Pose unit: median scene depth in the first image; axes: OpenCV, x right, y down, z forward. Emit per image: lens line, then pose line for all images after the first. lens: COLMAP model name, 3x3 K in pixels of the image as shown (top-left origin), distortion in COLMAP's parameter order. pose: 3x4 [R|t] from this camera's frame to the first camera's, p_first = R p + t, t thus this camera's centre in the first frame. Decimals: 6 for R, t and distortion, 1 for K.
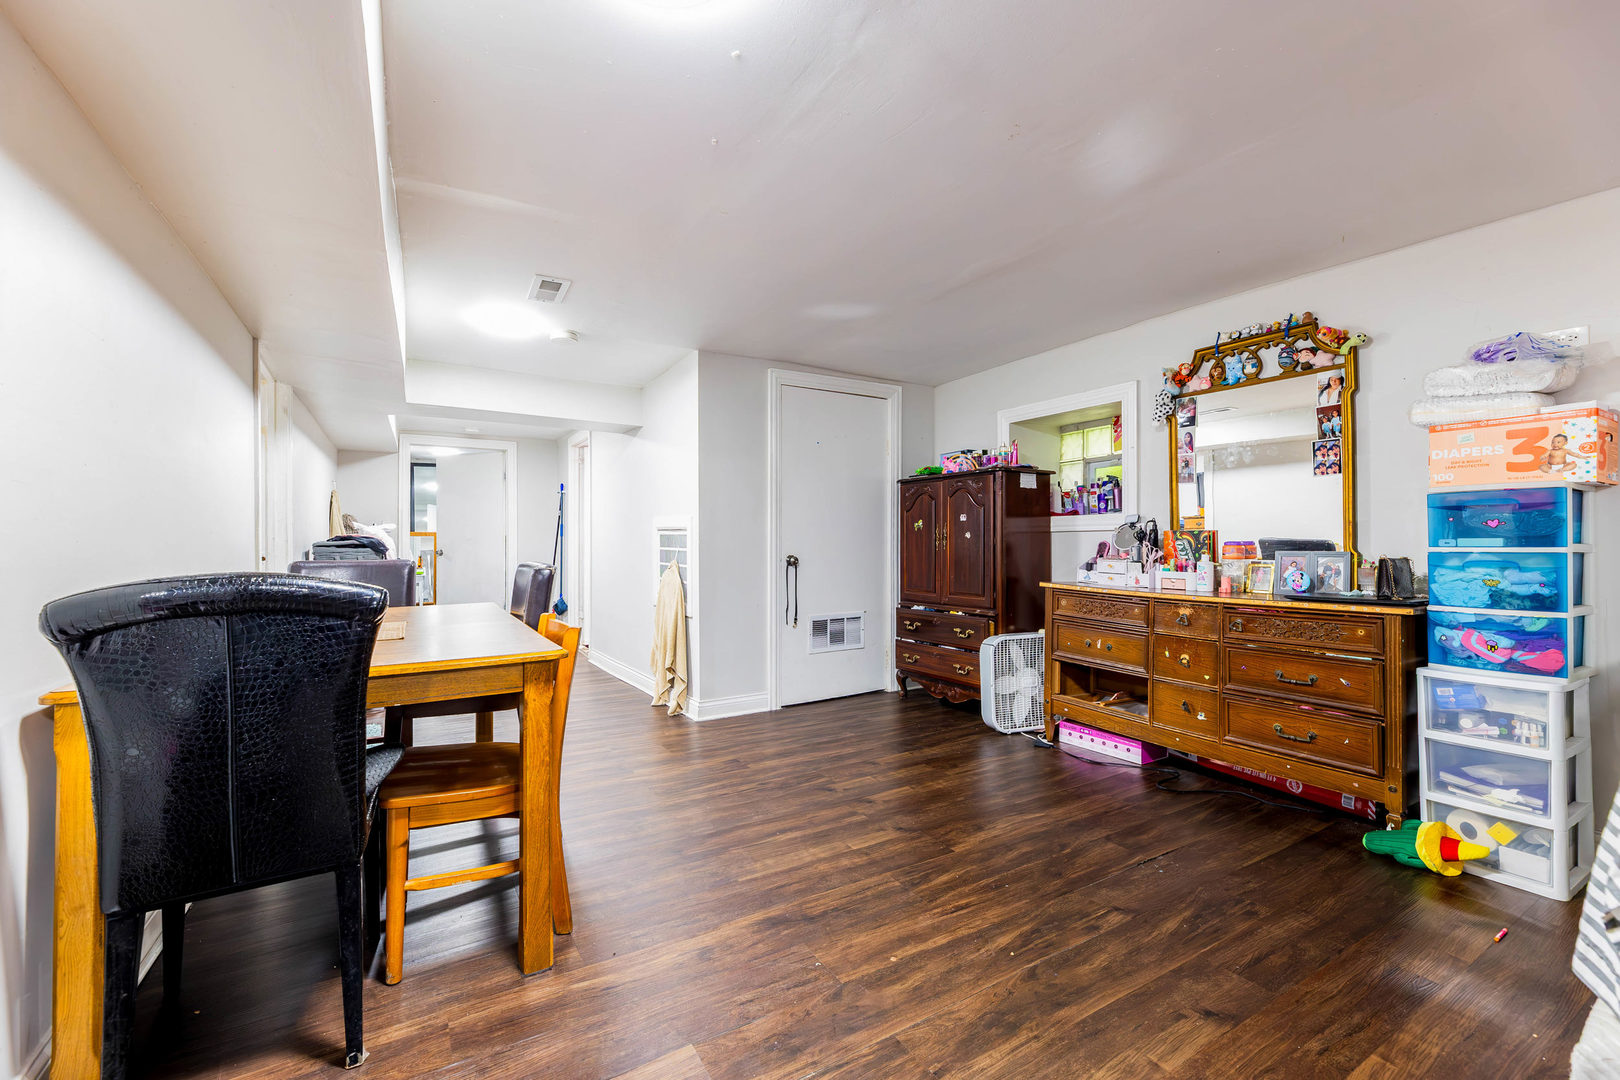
lens RADIAL K [[652.3, 0, 805.6], [0, 652.3, 538.1], [0, 0, 1]] dist [-0.001273, -0.000194]
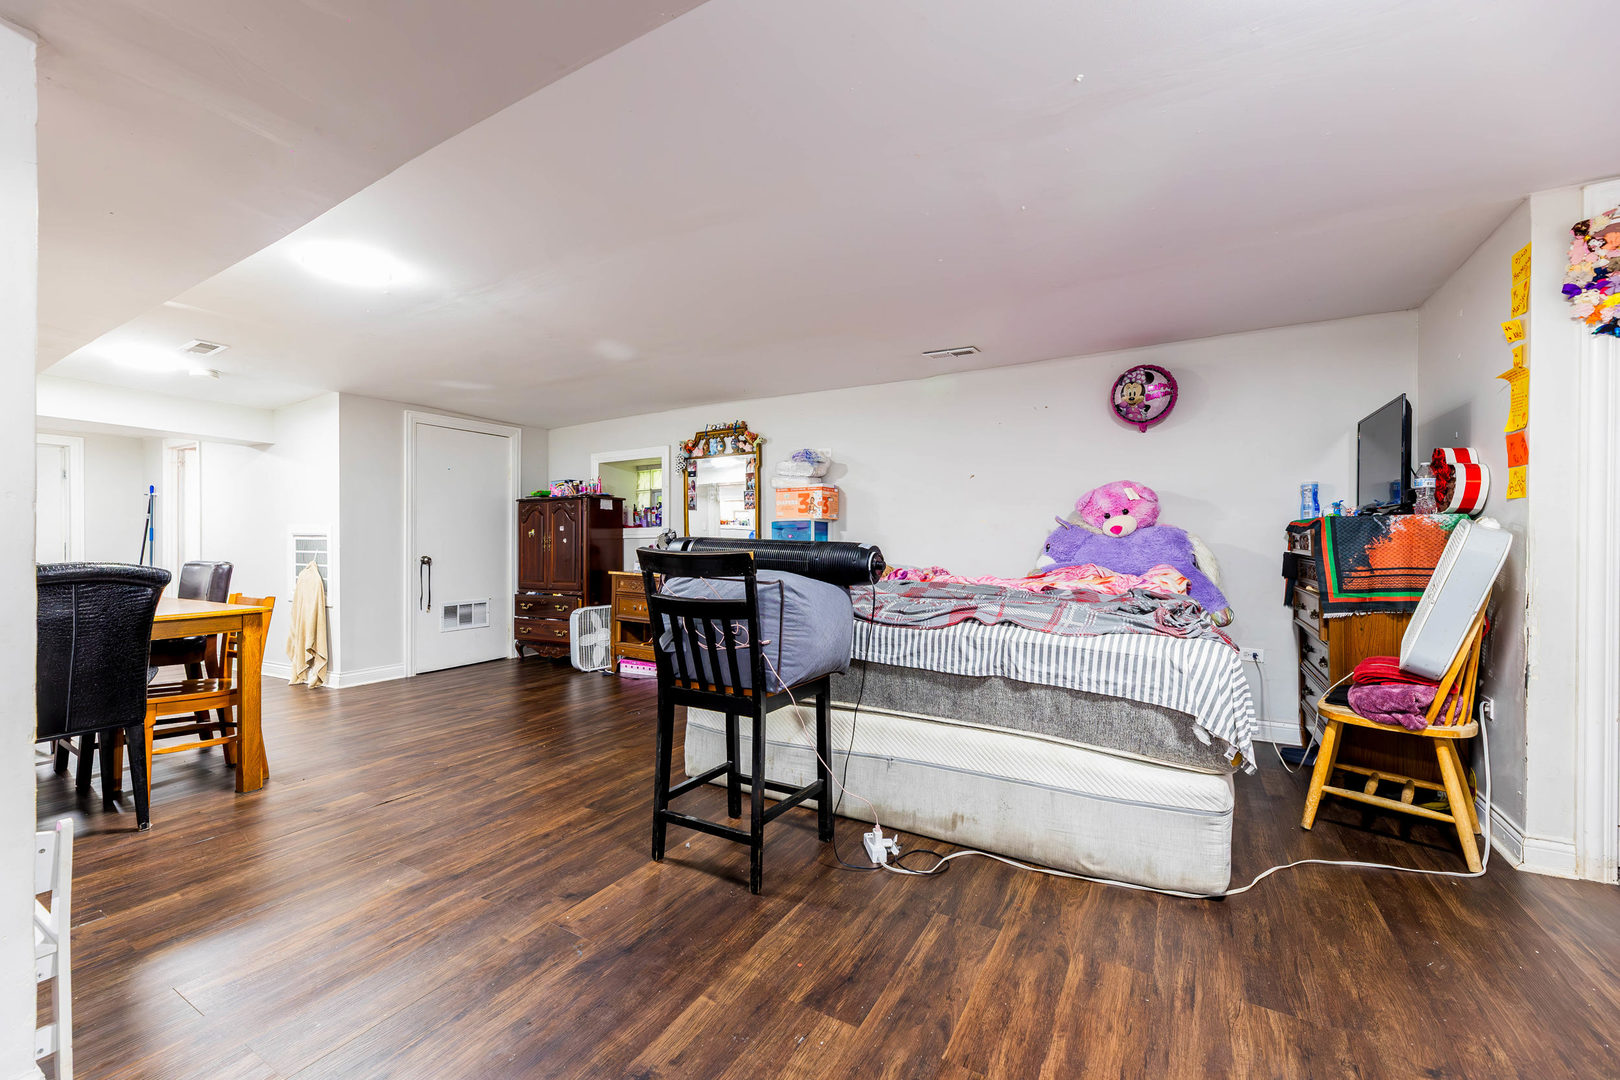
lens RADIAL K [[652.3, 0, 796.4], [0, 652.3, 540.6], [0, 0, 1]] dist [-0.001273, -0.000194]
pose [[0.884286, 0.000807, 0.466946, 0.028565], [0.000059, 0.999998, -0.001840, -0.002060], [-0.466947, 0.001654, 0.884284, -0.544758]]
